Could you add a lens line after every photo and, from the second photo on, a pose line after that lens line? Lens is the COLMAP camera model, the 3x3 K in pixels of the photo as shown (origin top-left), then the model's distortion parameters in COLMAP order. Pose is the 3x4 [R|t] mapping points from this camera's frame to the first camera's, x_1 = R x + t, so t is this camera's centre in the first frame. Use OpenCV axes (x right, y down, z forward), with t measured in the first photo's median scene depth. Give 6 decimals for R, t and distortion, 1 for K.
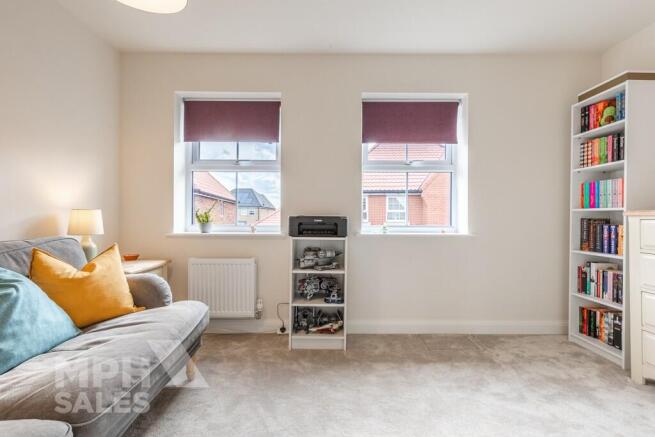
lens RADIAL K [[293.3, 0, 329.7], [0, 293.3, 216.3], [0, 0, 1]] dist [0.005044, 0.000081]
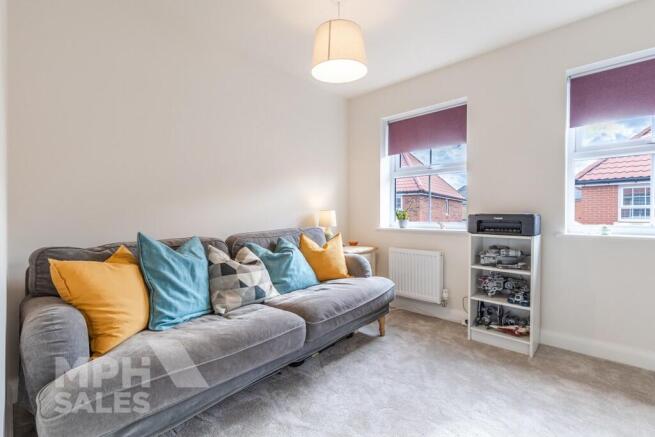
lens RADIAL K [[293.3, 0, 329.7], [0, 293.3, 216.3], [0, 0, 1]] dist [0.005044, 0.000081]
pose [[0.732726, 0.001146, -0.680523, 0.285941], [0.002775, 0.999985, 0.004671, 0.001952], [0.680518, -0.005311, 0.732712, -0.158323]]
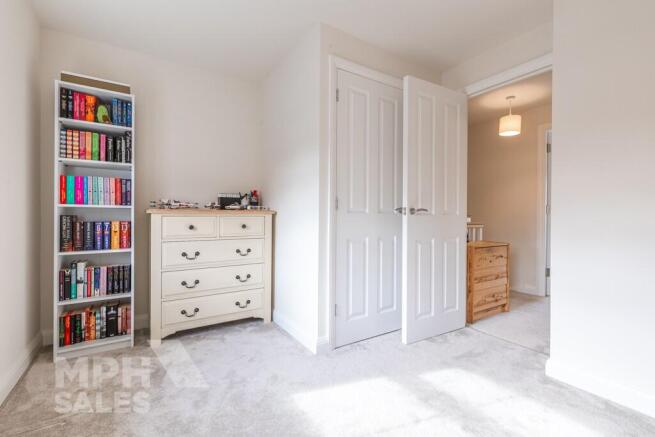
lens RADIAL K [[293.3, 0, 329.7], [0, 293.3, 216.3], [0, 0, 1]] dist [0.005044, 0.000081]
pose [[-0.539234, -0.008374, 0.842115, -0.274368], [-0.006994, 0.999961, 0.005465, -0.000011], [-0.842127, -0.002943, -0.539271, 0.722018]]
